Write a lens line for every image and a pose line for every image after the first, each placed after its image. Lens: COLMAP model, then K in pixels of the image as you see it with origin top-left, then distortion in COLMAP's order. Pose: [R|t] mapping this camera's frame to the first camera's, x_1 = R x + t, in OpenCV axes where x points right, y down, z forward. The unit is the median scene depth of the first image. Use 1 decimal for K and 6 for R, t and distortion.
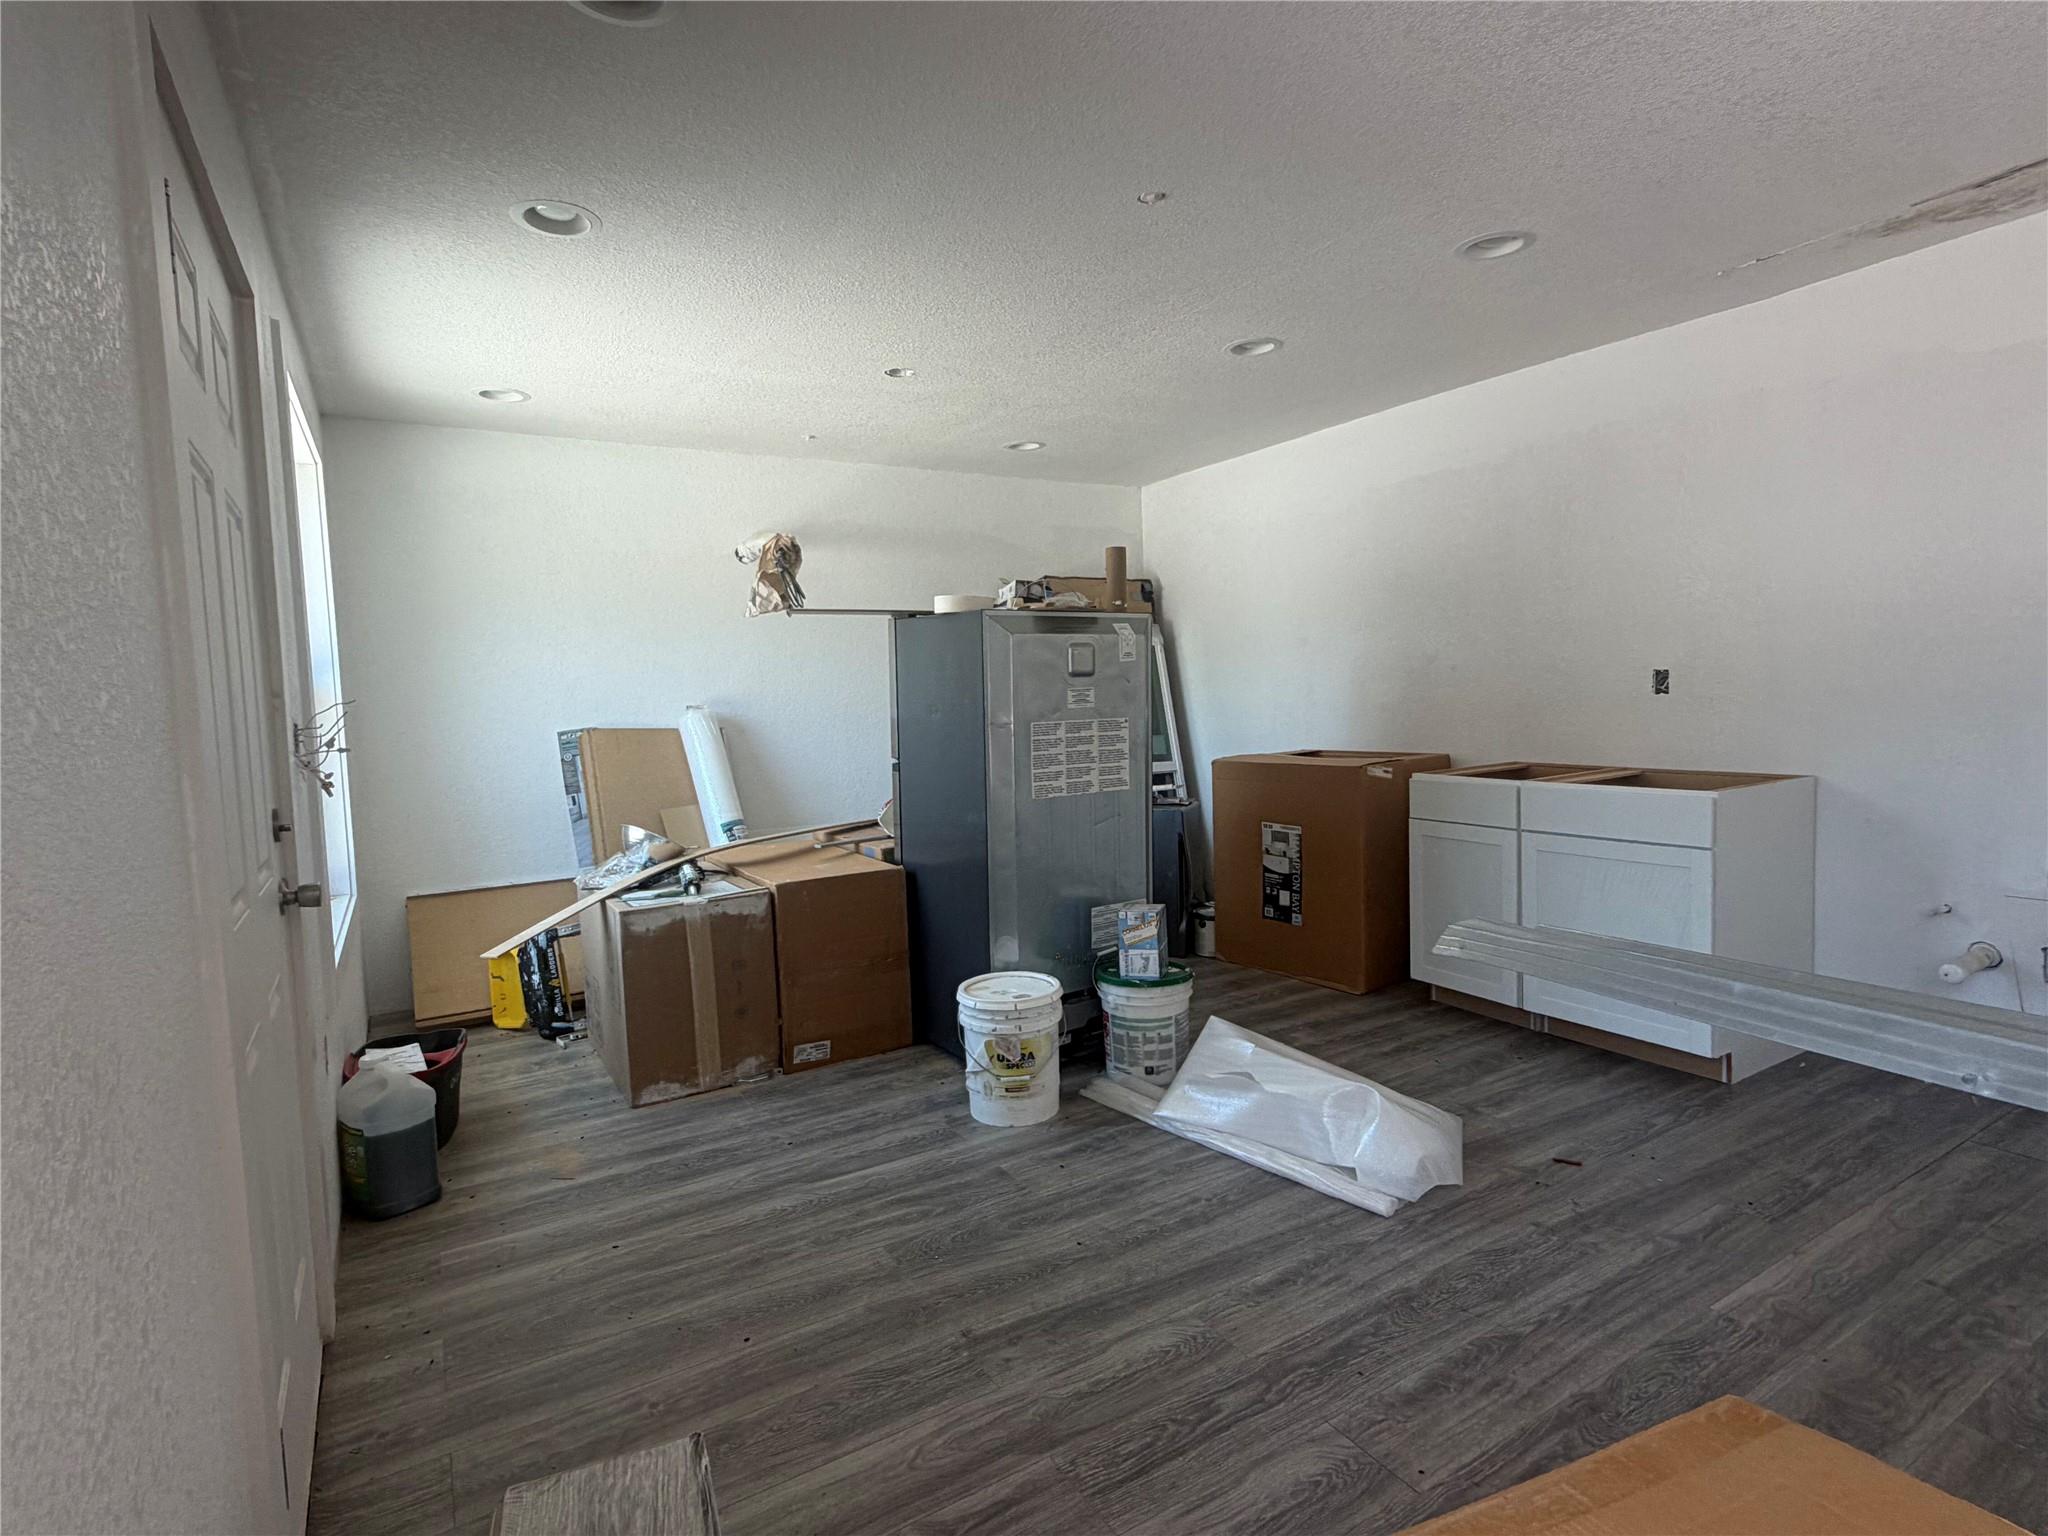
lens RADIAL K [[1029.0, 0, 1024.4], [0, 1029.0, 763.4], [0, 0, 1]] dist [0.002970, -0.001752]
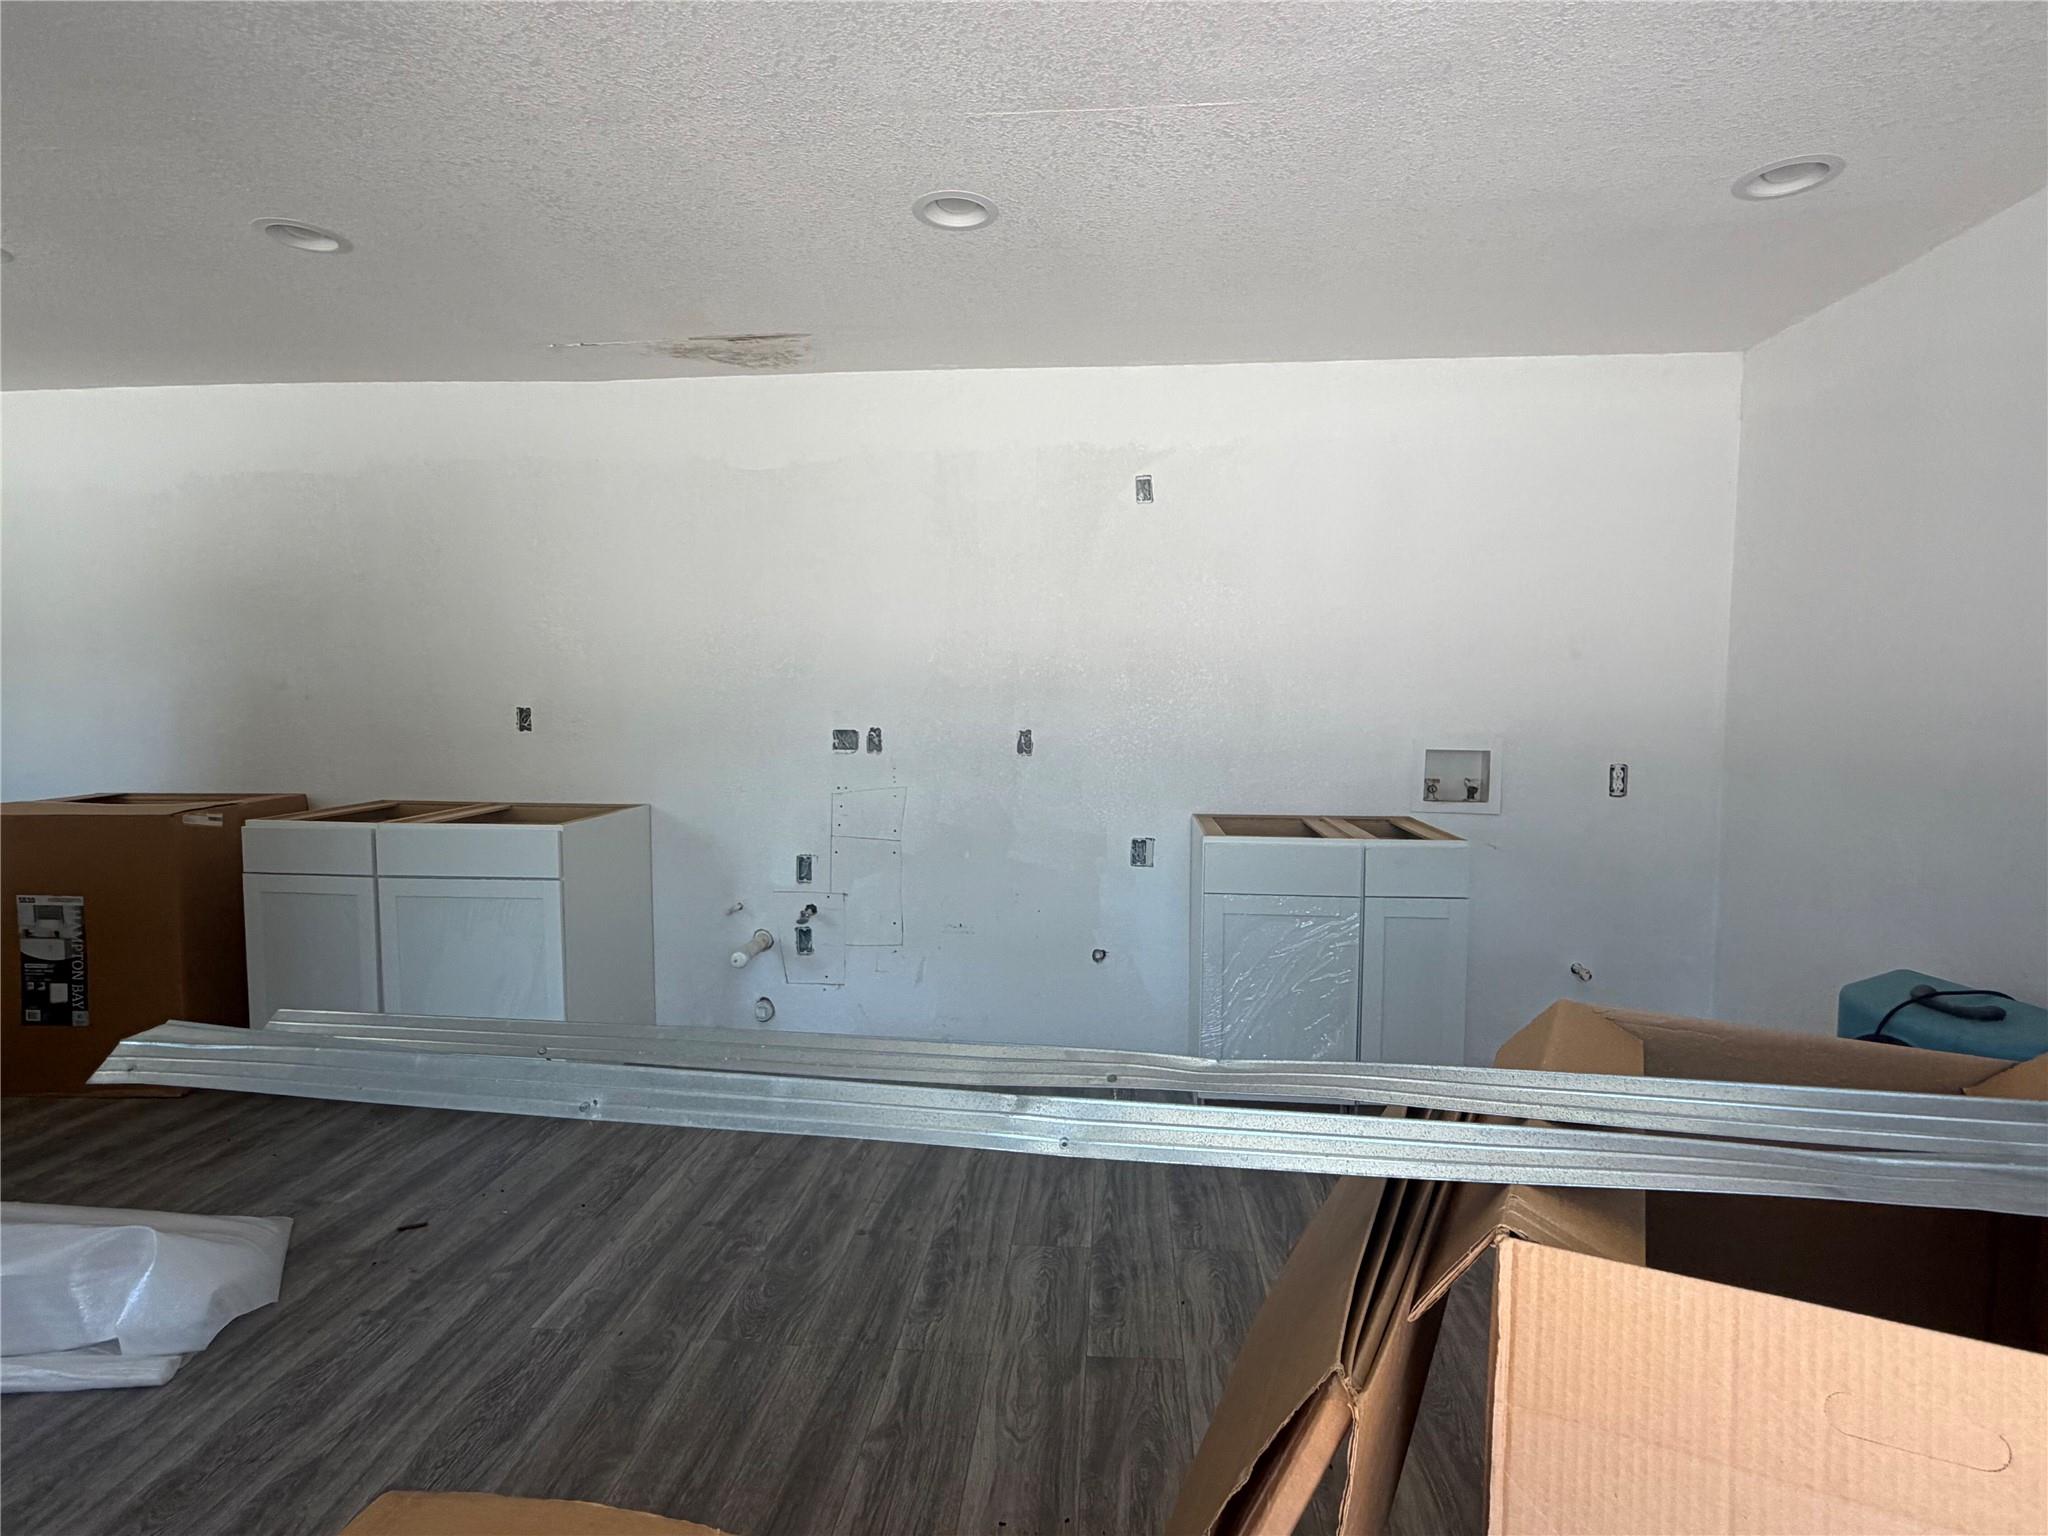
lens RADIAL K [[1029.0, 0, 1025.7], [0, 1029.0, 761.5], [0, 0, 1]] dist [0.002970, -0.001752]
pose [[0.590638, -0.013565, 0.806823, 0.098966], [0.030001, 0.999537, -0.005157, -0.020615], [-0.806379, 0.027252, 0.590771, -0.030518]]
